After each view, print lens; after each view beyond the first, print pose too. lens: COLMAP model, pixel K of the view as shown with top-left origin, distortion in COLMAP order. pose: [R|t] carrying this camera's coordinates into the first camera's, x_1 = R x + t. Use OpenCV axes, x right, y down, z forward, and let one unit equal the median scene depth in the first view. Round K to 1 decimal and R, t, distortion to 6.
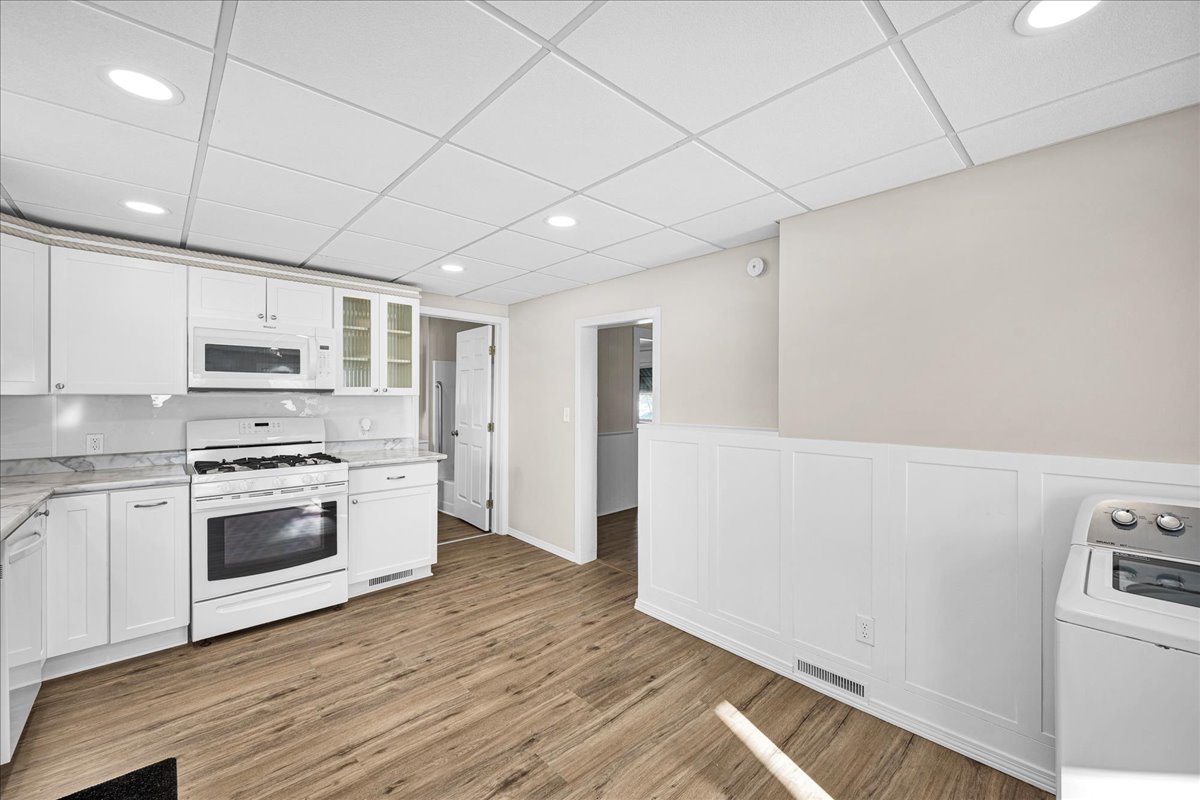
lens RADIAL K [[482.5, 0, 600.5], [0, 482.5, 397.0], [0, 0, 1]] dist [-0.002575, -0.000344]
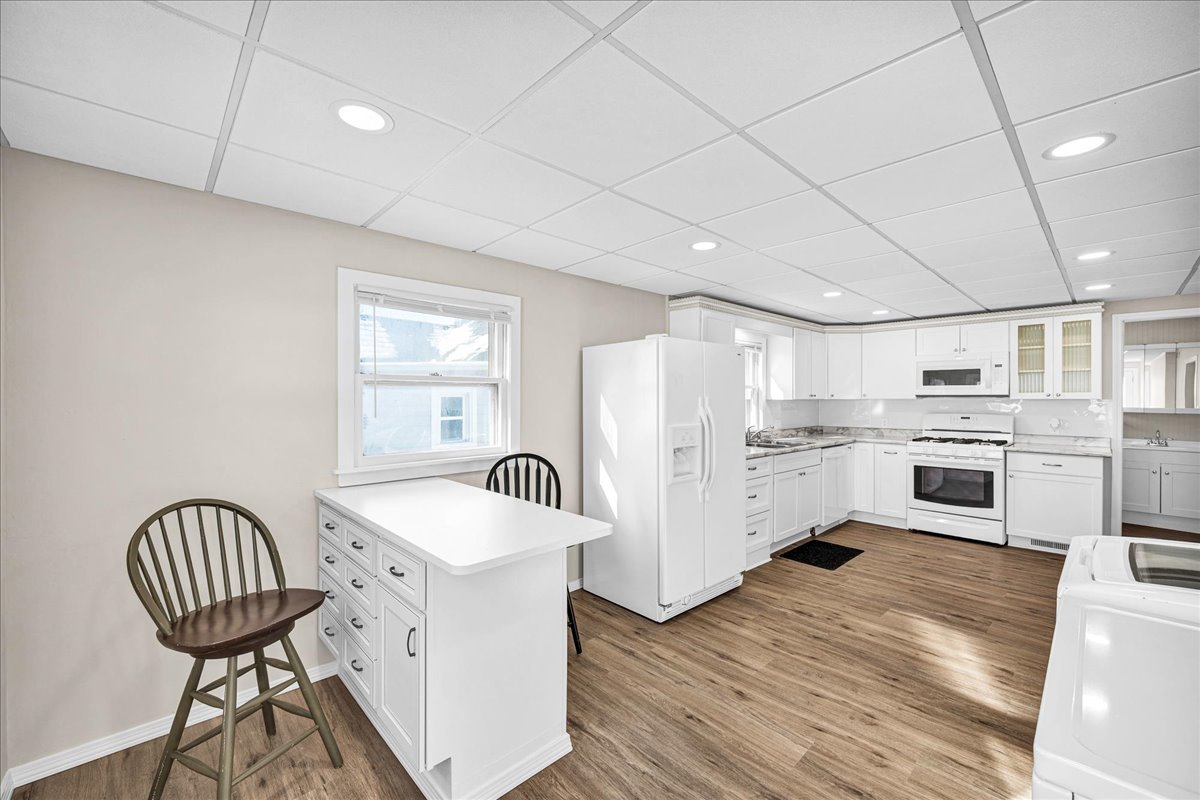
lens RADIAL K [[482.5, 0, 600.4], [0, 482.5, 399.5], [0, 0, 1]] dist [-0.002575, -0.000344]
pose [[-0.000888, 0.000079, -1.000000, 0.981908], [-0.000838, 1.000000, 0.000080, -0.001498], [0.999999, 0.000839, -0.000888, -0.202971]]
